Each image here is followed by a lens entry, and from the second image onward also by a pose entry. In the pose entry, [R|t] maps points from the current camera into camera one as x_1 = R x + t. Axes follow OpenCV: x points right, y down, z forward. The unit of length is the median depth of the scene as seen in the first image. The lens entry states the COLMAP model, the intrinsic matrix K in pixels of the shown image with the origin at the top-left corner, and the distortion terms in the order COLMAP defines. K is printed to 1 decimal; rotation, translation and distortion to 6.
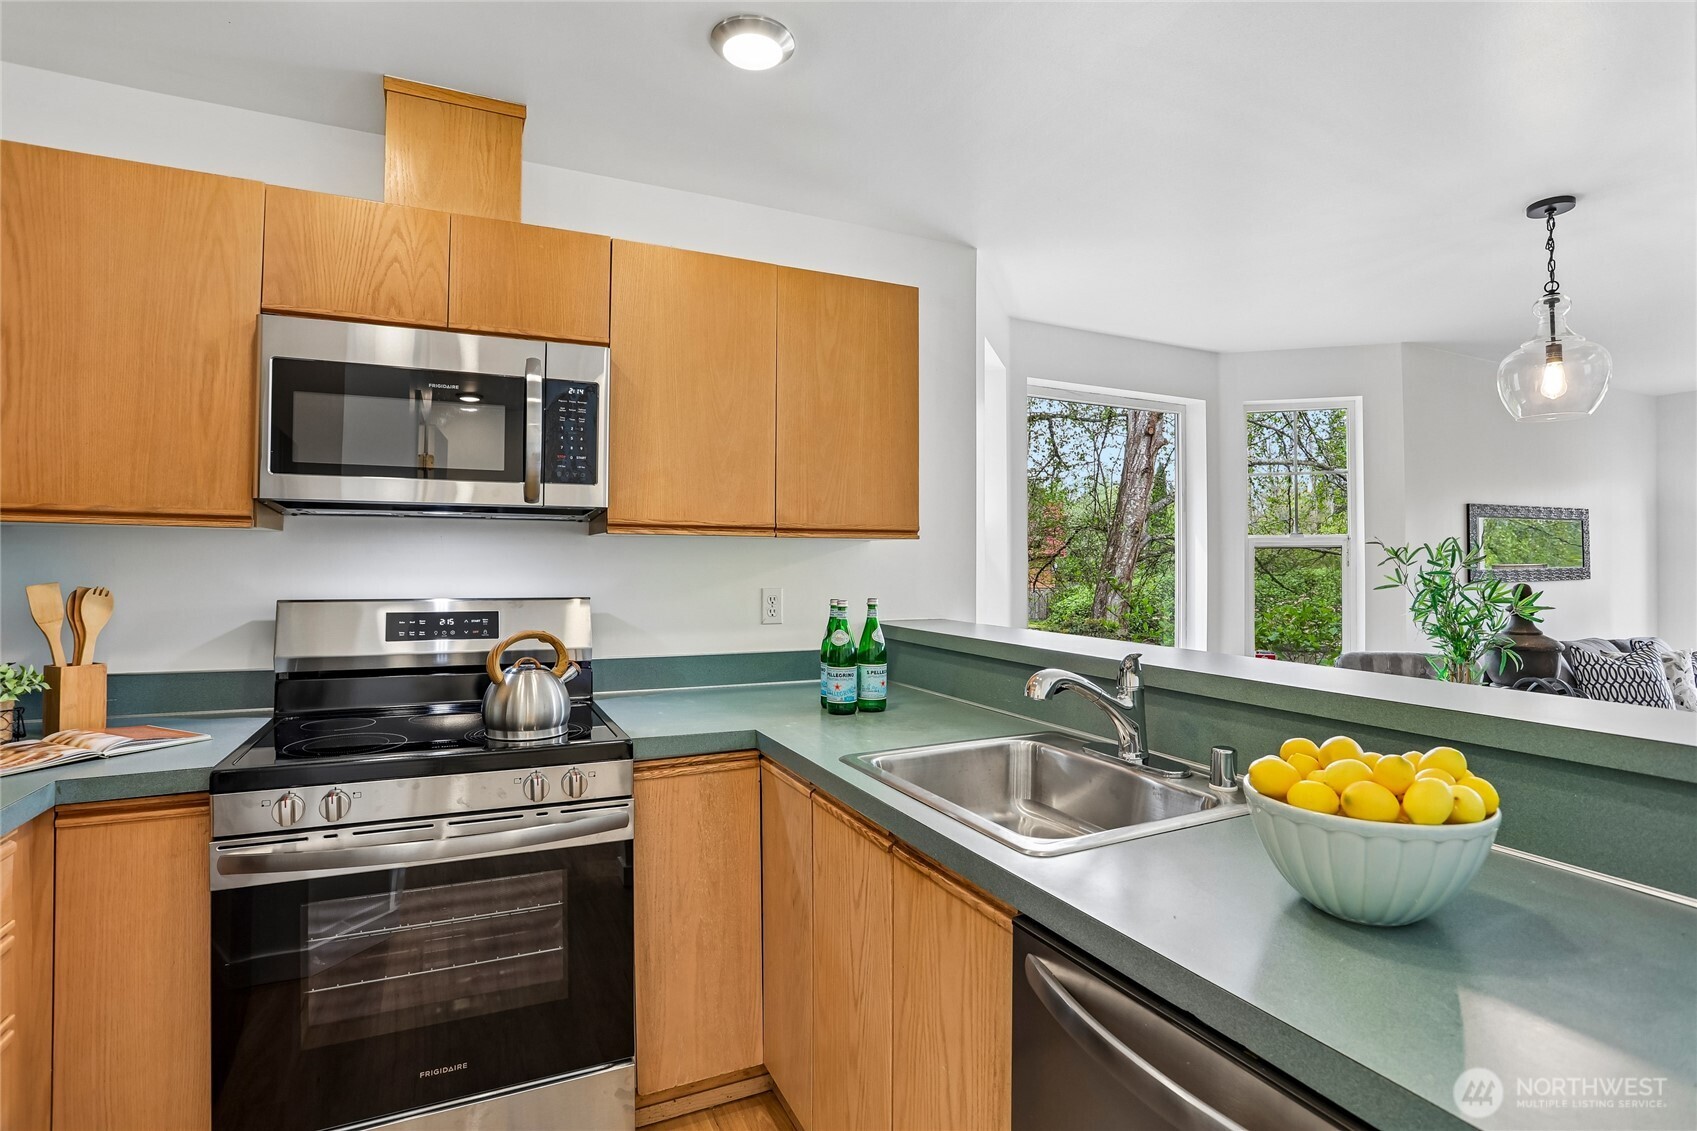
lens RADIAL K [[826.0, 0, 837.2], [0, 826.0, 559.1], [0, 0, 1]] dist [-0.057113, 0.016148]
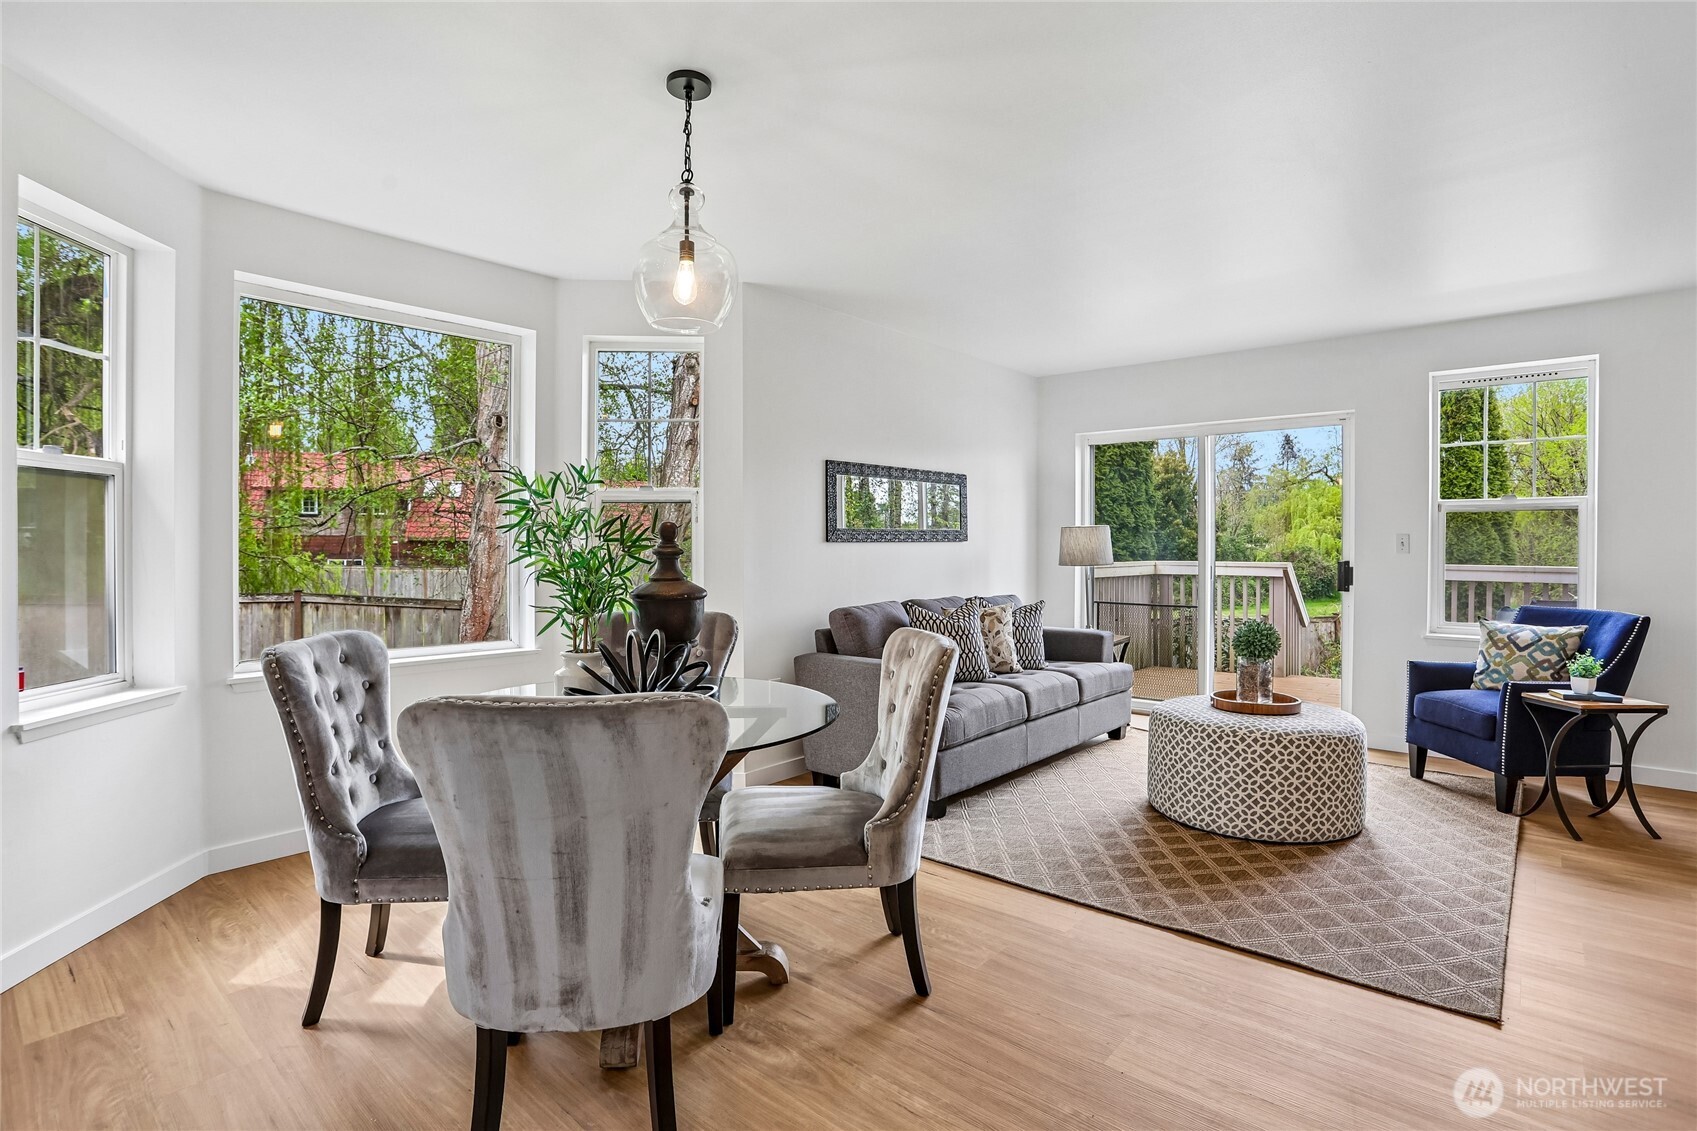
lens RADIAL K [[826.0, 0, 847.2], [0, 826.0, 552.0], [0, 0, 1]] dist [-0.057113, 0.016148]
pose [[0.918843, -0.003407, 0.394608, 0.409620], [-0.000319, 0.999956, 0.009378, 0.032881], [-0.394623, -0.008742, 0.918802, 0.067403]]
